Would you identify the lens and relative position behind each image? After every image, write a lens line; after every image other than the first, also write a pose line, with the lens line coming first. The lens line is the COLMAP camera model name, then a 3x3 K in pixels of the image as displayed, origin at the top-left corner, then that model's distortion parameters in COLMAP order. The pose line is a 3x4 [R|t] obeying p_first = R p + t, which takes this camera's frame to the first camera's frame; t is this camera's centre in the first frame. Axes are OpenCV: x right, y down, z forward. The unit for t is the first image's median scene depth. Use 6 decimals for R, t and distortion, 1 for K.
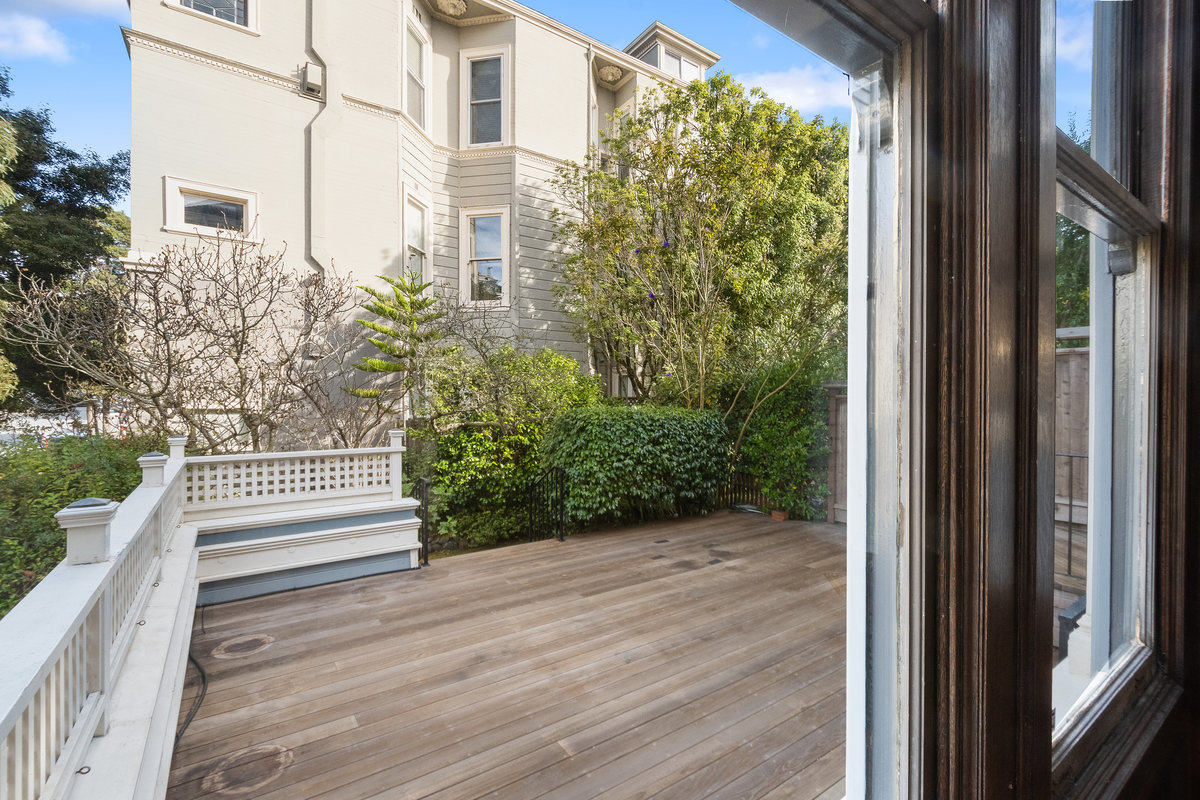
lens RADIAL K [[532.0, 0, 596.1], [0, 532.0, 404.4], [0, 0, 1]] dist [-0.002886, -0.000818]
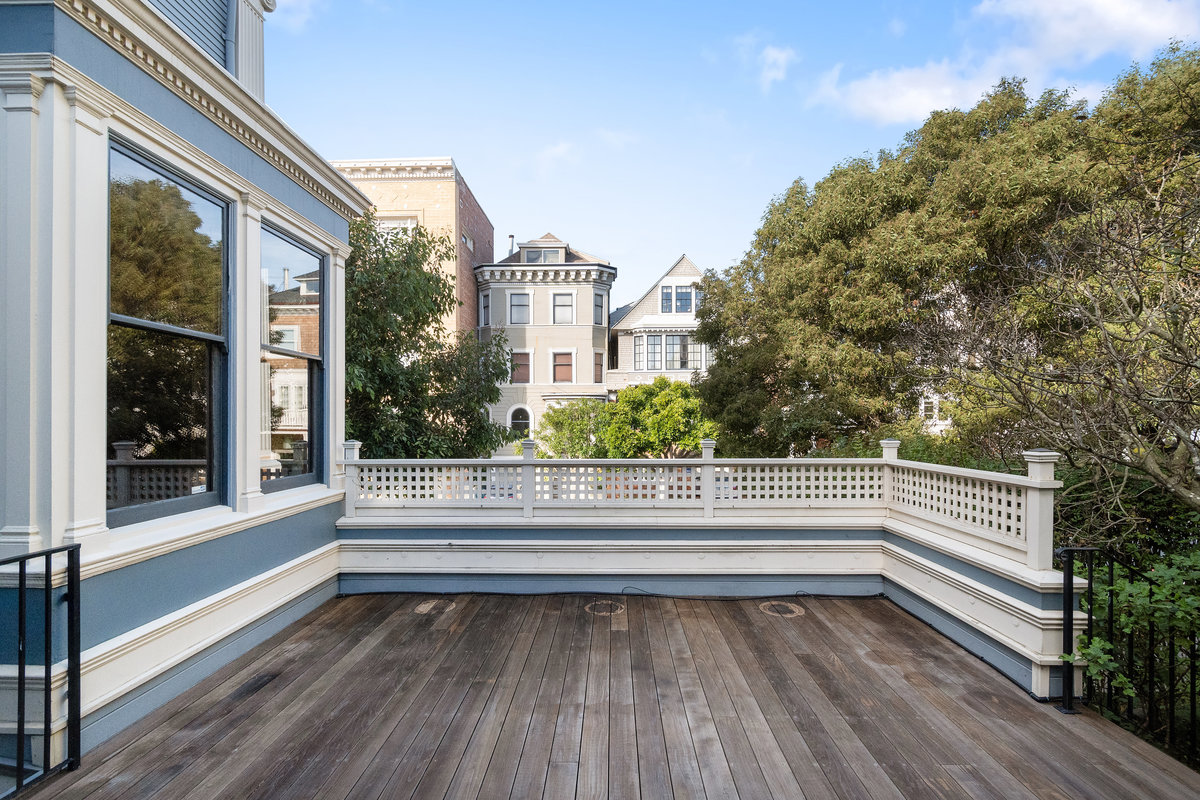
lens RADIAL K [[532.0, 0, 596.7], [0, 532.0, 409.3], [0, 0, 1]] dist [-0.002886, -0.000818]
pose [[-0.598046, -0.015547, -0.801311, 0.478855], [-0.006093, 0.999871, -0.014852, 0.017949], [0.801438, -0.004000, -0.598064, 1.176280]]
